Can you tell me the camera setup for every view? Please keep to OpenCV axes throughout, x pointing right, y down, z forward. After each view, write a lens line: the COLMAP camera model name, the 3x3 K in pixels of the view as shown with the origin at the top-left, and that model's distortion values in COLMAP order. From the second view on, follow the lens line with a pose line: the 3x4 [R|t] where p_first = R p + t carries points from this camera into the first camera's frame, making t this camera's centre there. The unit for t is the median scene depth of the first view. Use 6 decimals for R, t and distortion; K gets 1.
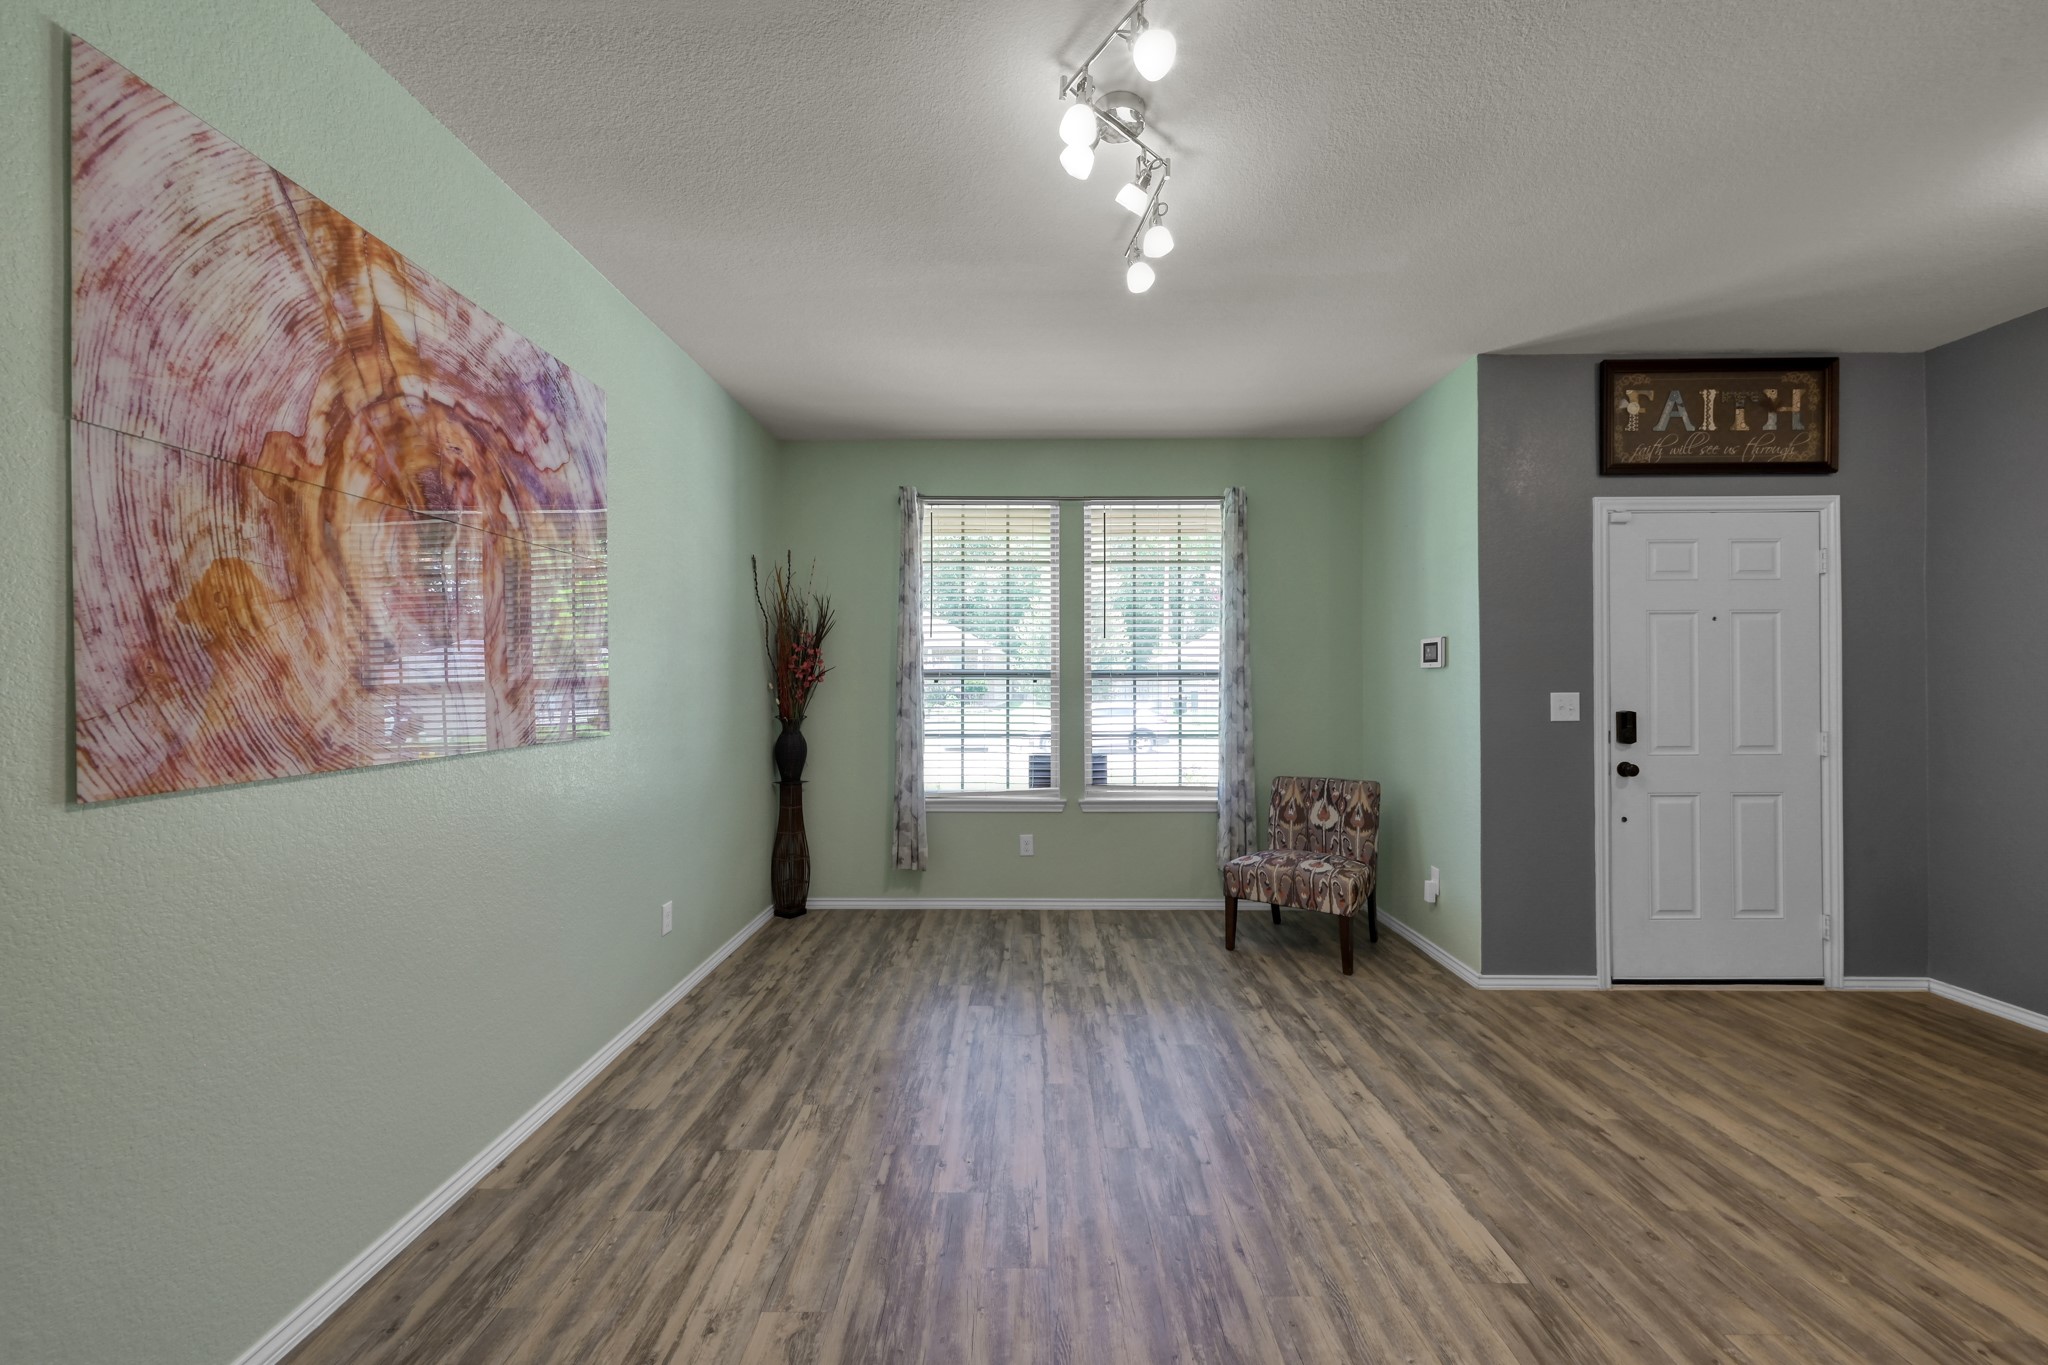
lens RADIAL K [[810.7, 0, 1033.1], [0, 810.7, 687.9], [0, 0, 1]] dist [-0.001126, 0.001685]
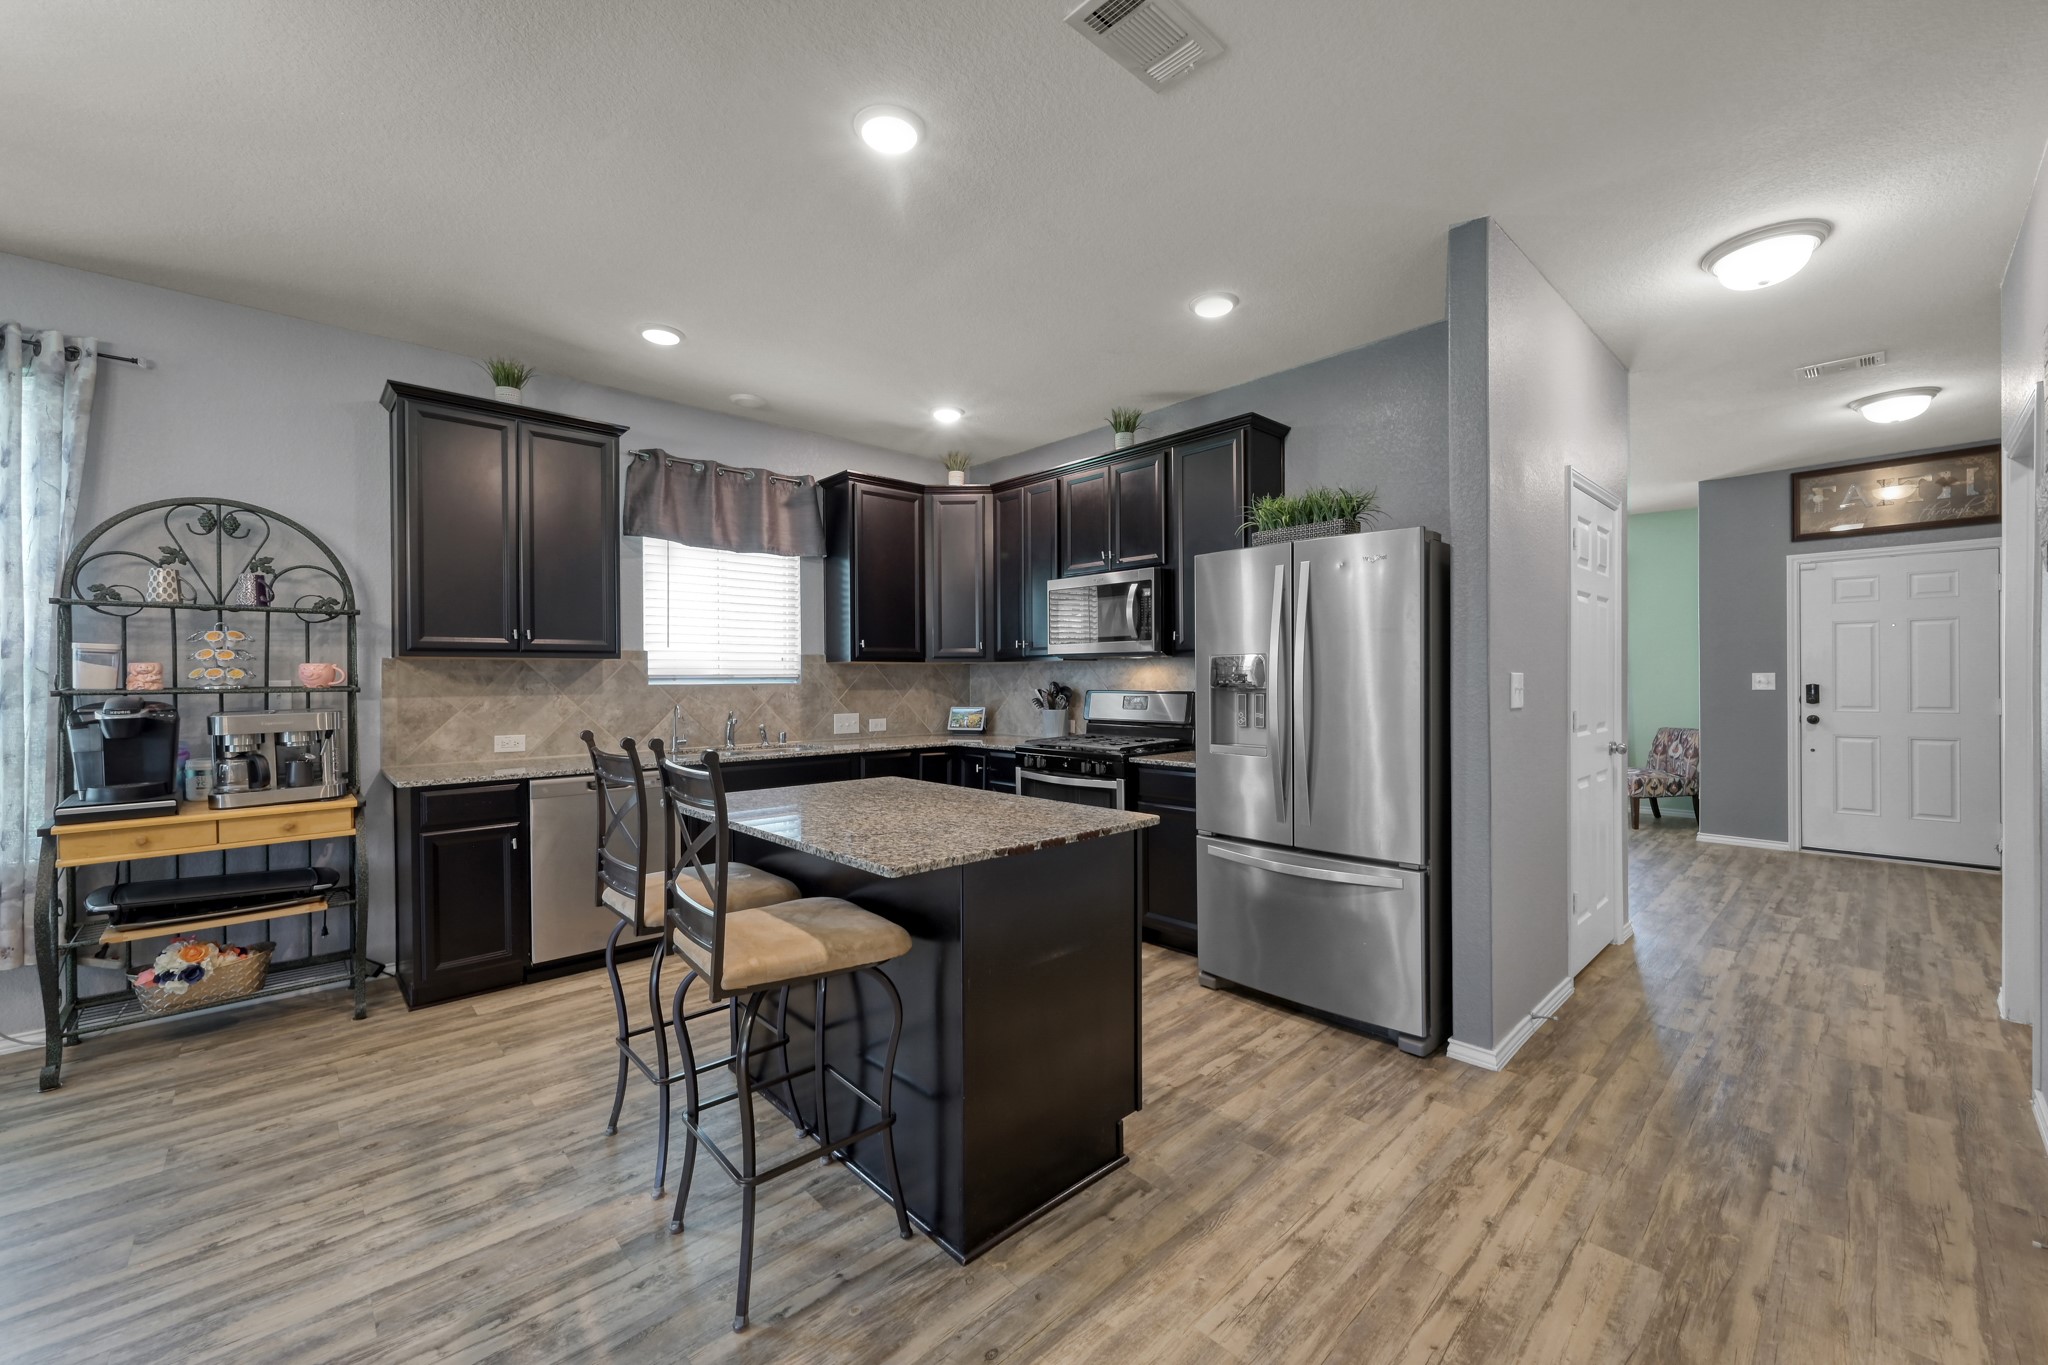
lens RADIAL K [[810.7, 0, 1056.0], [0, 810.7, 675.0], [0, 0, 1]] dist [-0.001126, 0.001685]
pose [[0.696205, -0.007197, -0.717807, 0.843429], [0.002483, 0.999968, -0.007618, 0.019085], [0.717839, 0.003521, 0.696200, -1.243172]]
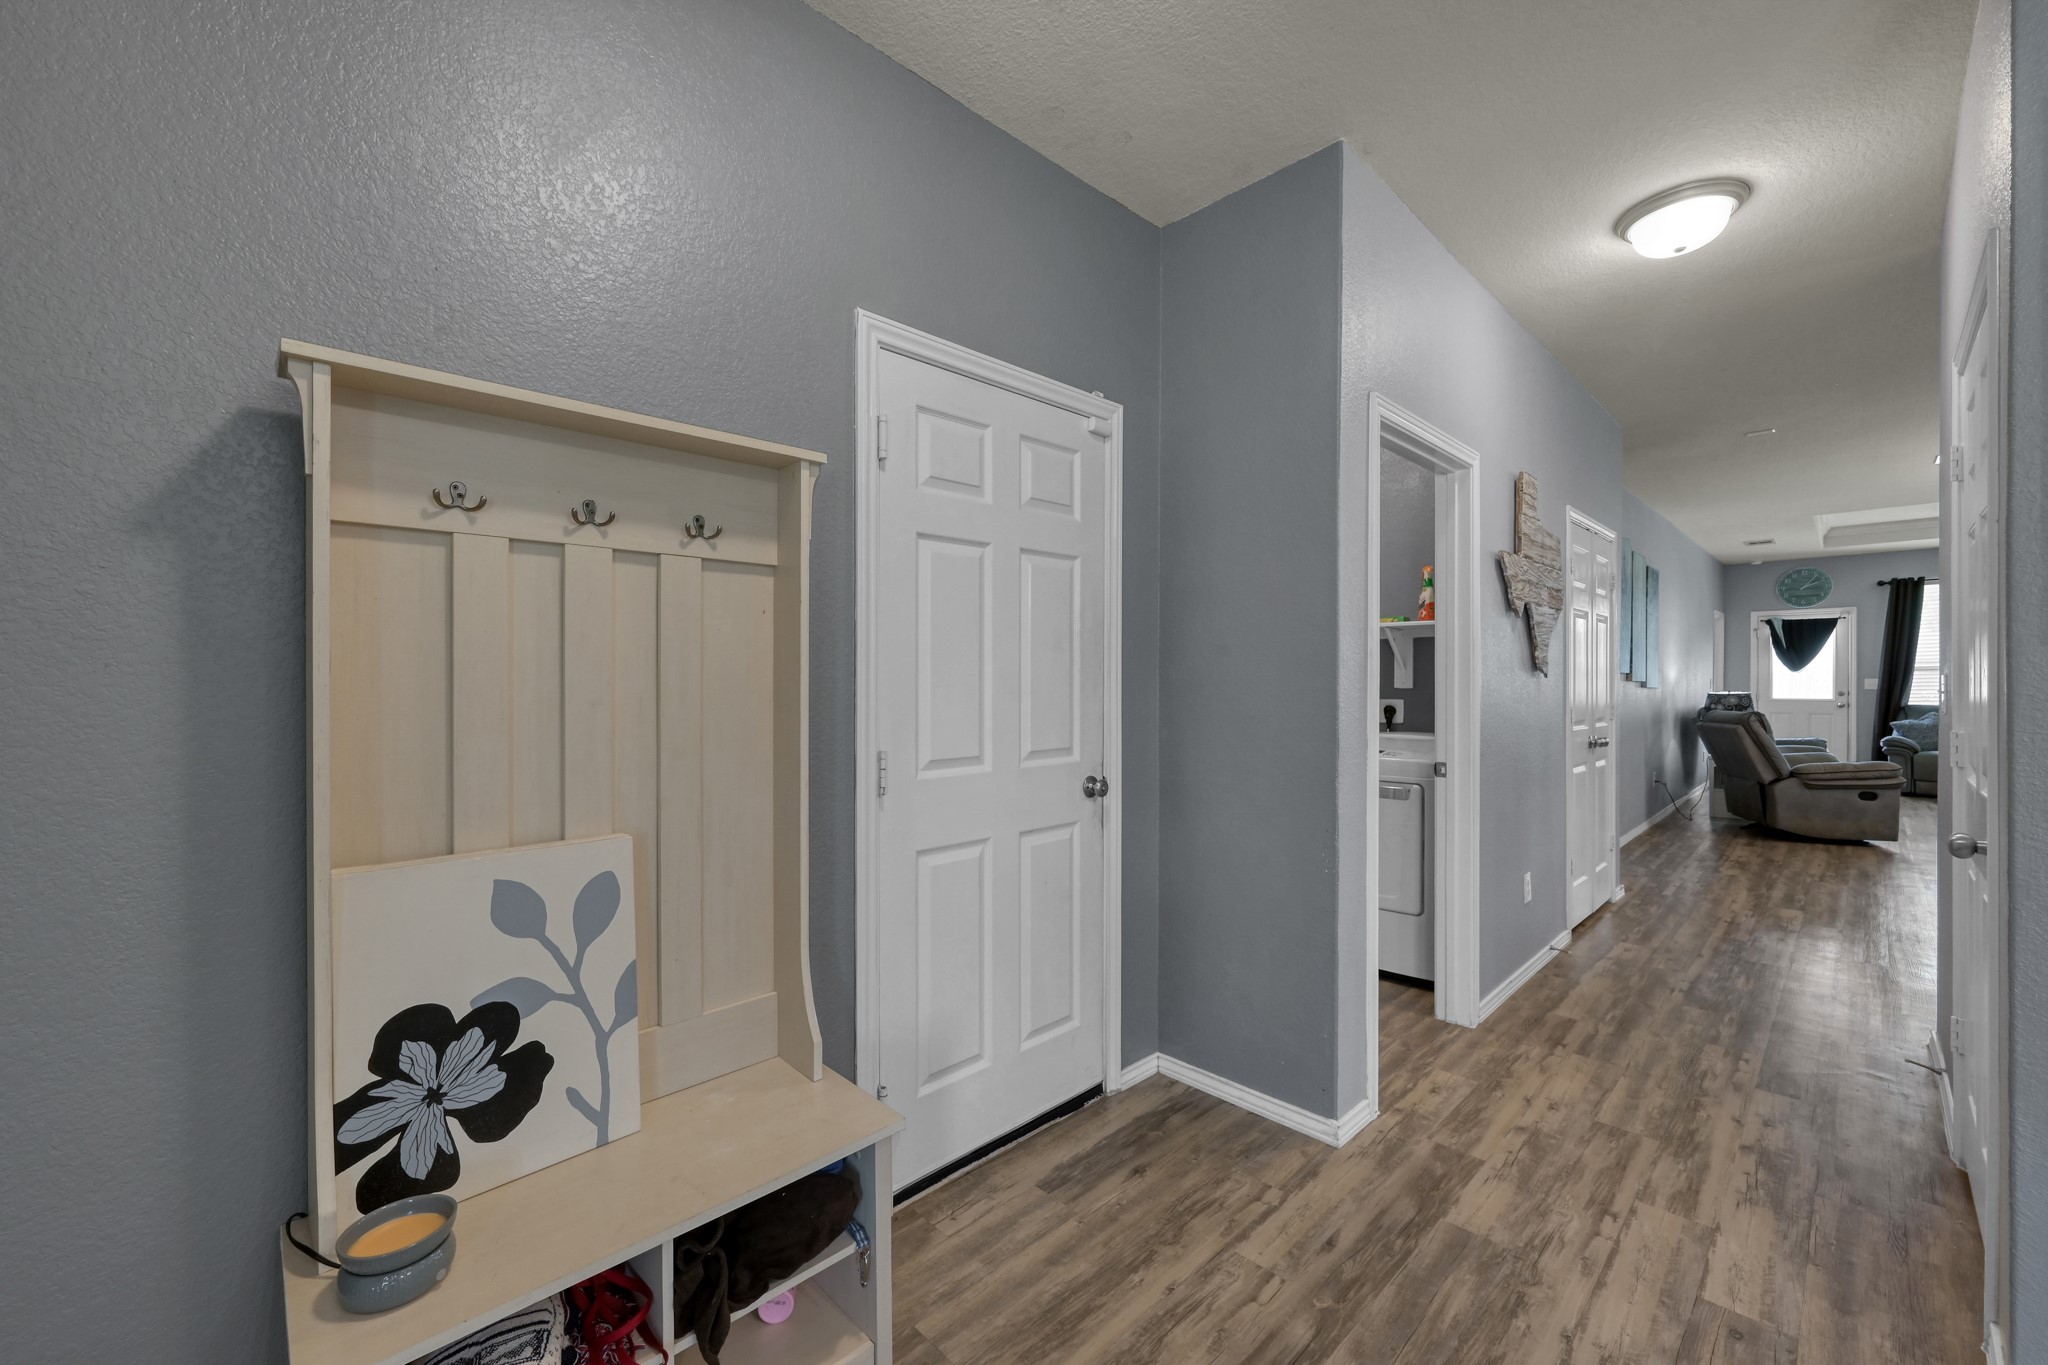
lens RADIAL K [[810.7, 0, 1040.9], [0, 810.7, 687.4], [0, 0, 1]] dist [-0.001126, 0.001685]
pose [[-0.699330, 0.004318, 0.714786, 0.630838], [0.009611, 0.999948, 0.003362, 0.012132], [-0.714734, 0.009221, -0.699335, 0.731948]]
